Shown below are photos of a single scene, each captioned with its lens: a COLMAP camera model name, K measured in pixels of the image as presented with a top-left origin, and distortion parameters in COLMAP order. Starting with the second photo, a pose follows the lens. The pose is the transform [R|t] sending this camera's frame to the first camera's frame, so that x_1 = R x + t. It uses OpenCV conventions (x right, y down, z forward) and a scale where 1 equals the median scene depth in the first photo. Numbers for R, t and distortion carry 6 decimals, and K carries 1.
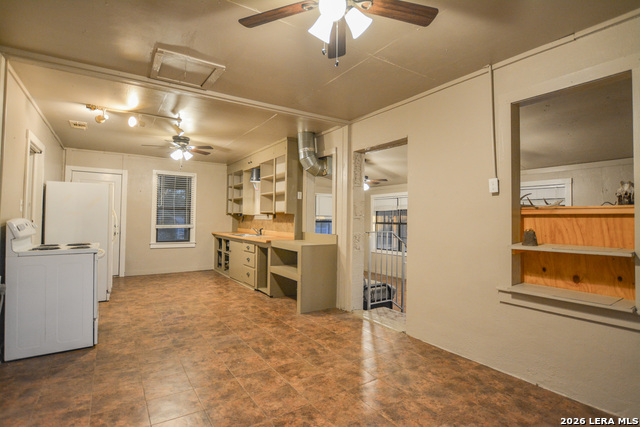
lens RADIAL K [[314.2, 0, 321.2], [0, 314.2, 212.7], [0, 0, 1]] dist [-0.017612, -0.000880]
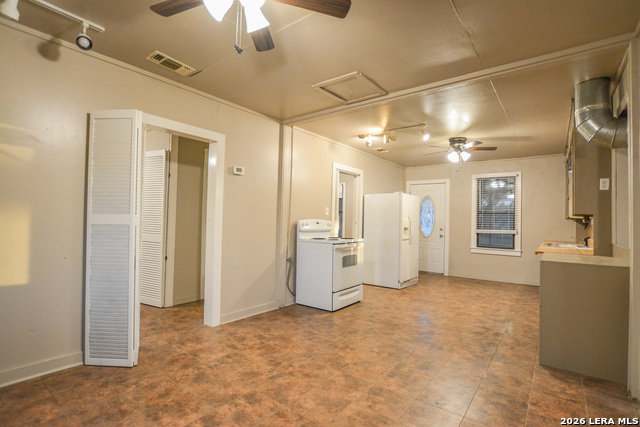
lens RADIAL K [[306.8, 0, 319.3], [0, 306.8, 216.3], [0, 0, 1]] dist [-0.021633, -0.000498]
pose [[0.320663, -0.017460, -0.947032, 0.437683], [0.002644, 0.999843, -0.017539, 0.023694], [0.947190, 0.003120, 0.320659, 0.404601]]
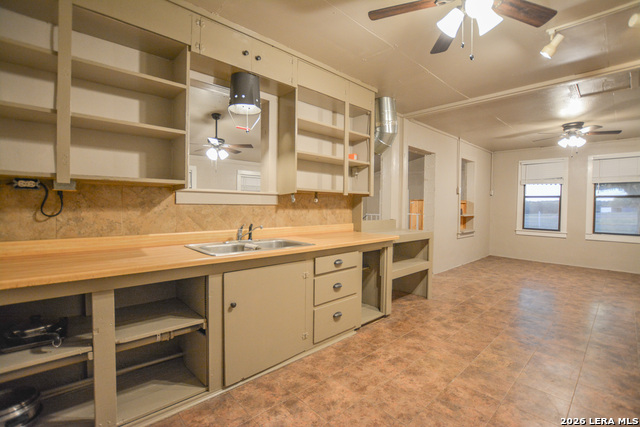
lens RADIAL K [[292.8, 0, 321.5], [0, 292.8, 209.8], [0, 0, 1]] dist [-0.004508, -0.000252]
pose [[-0.170029, -0.038199, 0.984698, -1.047686], [-0.041112, 0.998653, 0.031641, 0.021485], [-0.984581, -0.035103, -0.171371, 1.713433]]
